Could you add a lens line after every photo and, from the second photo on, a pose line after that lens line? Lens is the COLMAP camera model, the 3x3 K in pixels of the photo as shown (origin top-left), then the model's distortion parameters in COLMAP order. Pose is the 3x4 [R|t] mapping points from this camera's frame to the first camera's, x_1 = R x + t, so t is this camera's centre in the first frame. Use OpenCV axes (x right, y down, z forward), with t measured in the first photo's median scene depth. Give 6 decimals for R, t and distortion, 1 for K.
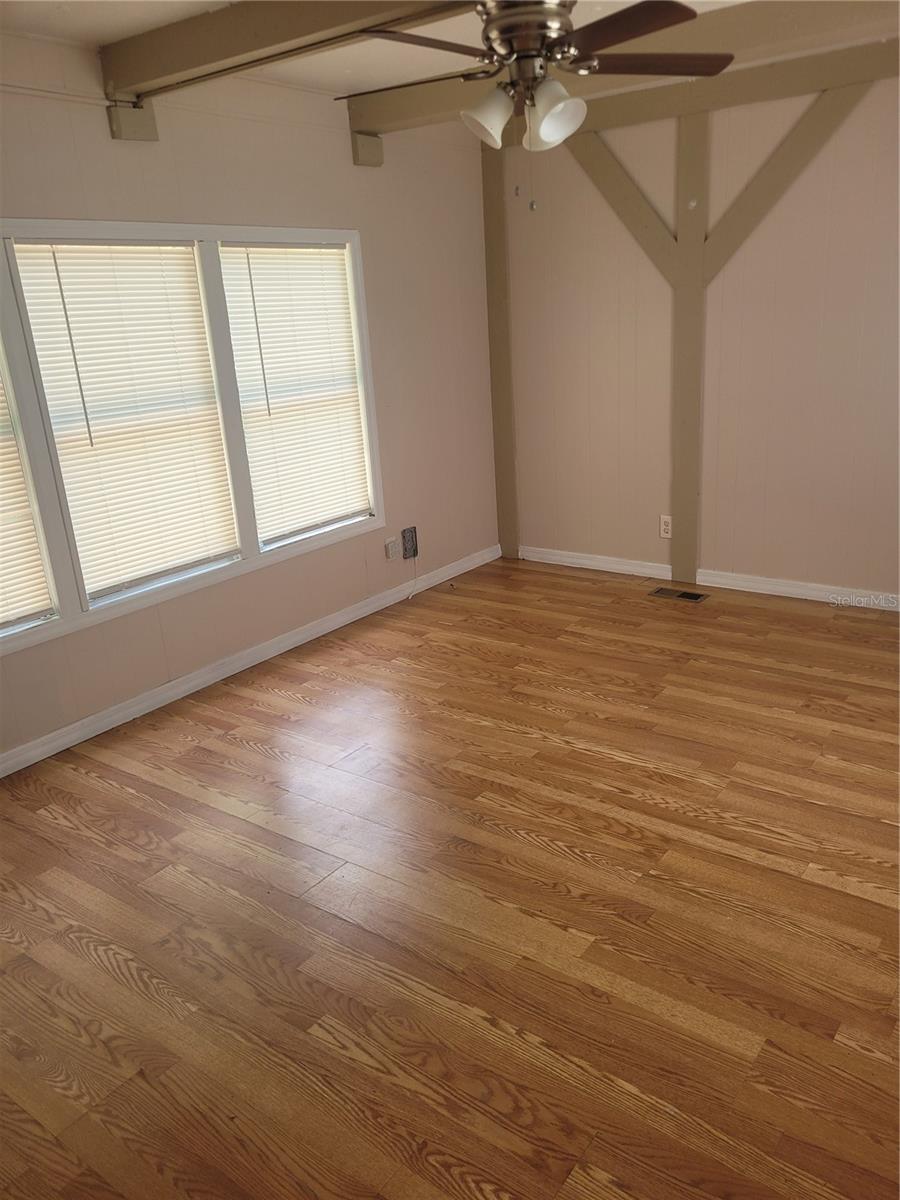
lens RADIAL K [[919.6, 0, 467.5], [0, 919.6, 596.0], [0, 0, 1]] dist [0.066718, -0.084873]
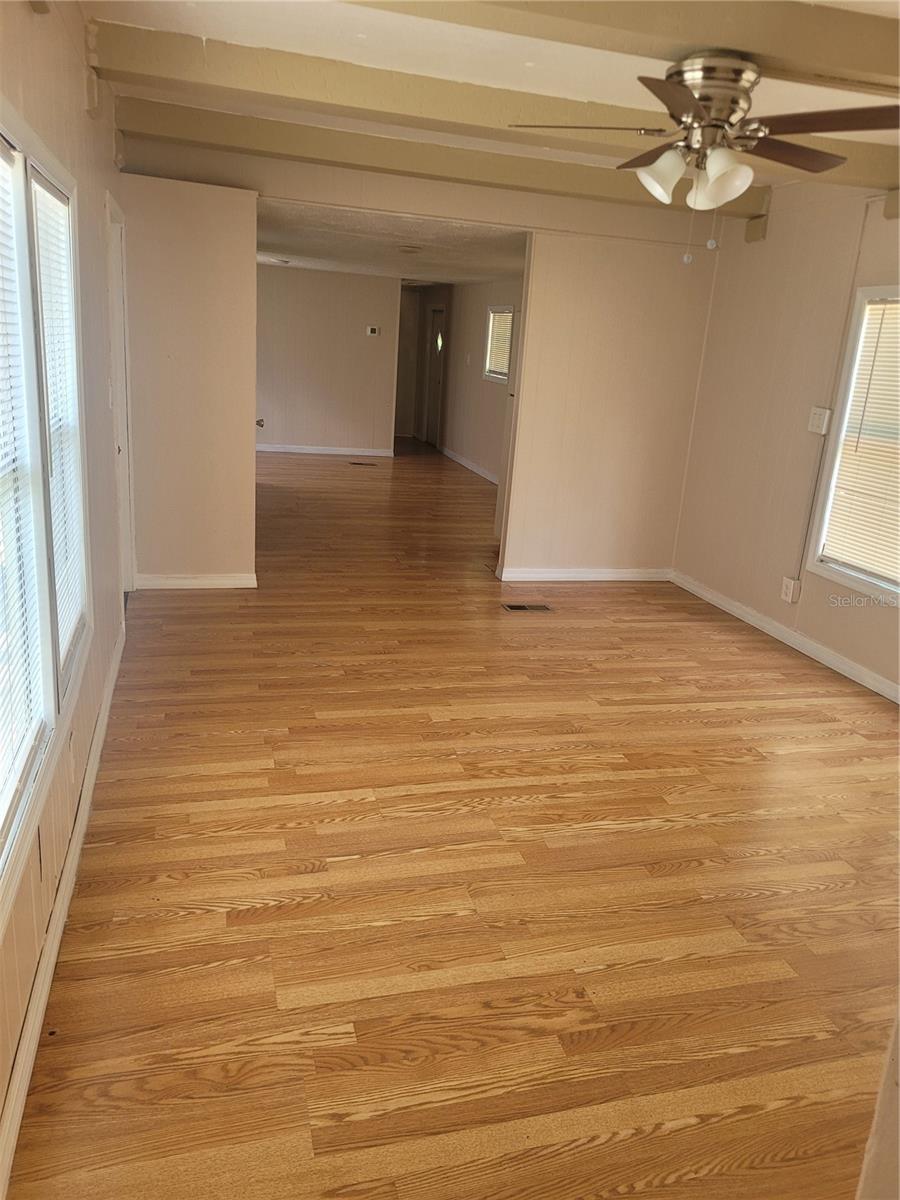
lens RADIAL K [[919.6, 0, 467.5], [0, 919.6, 596.0], [0, 0, 1]] dist [0.066718, -0.084873]
pose [[-0.616258, 0.223694, -0.755107, 1.007608], [-0.277175, 0.835861, 0.473825, -0.469404], [0.737157, 0.501295, -0.453103, 1.326432]]
